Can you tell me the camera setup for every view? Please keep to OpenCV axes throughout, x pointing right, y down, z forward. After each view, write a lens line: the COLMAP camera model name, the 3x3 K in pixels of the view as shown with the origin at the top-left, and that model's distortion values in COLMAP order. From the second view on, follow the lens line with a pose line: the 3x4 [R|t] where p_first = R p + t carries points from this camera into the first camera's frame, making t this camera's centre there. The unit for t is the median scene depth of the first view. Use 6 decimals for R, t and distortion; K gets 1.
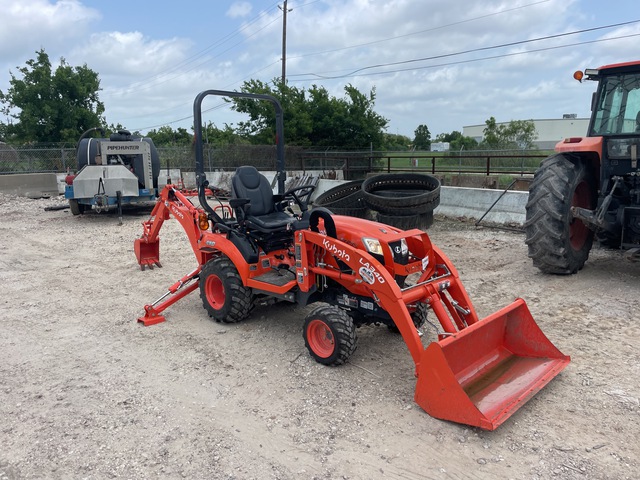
lens RADIAL K [[521.3, 0, 320.0], [0, 521.3, 240.0], [0, 0, 1]] dist [0.001409, -0.002695]
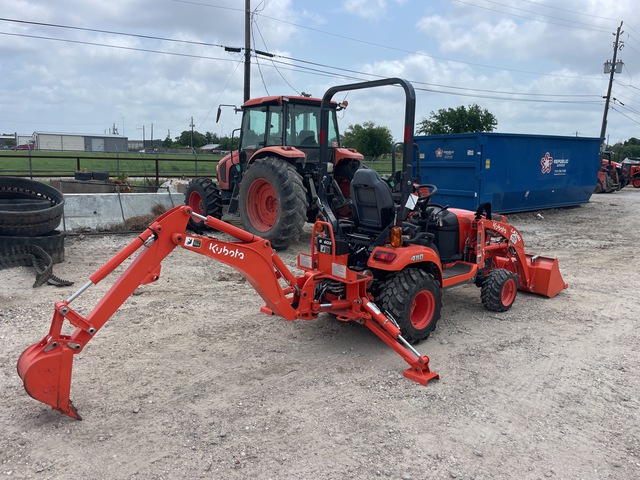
lens RADIAL K [[521.3, 0, 320.0], [0, 521.3, 240.0], [0, 0, 1]] dist [0.001409, -0.002695]
pose [[0.034781, -0.148178, 0.988349, -1.216354], [0.158732, 0.977213, 0.140922, -0.192849], [-0.986709, 0.151981, 0.057509, 1.258291]]
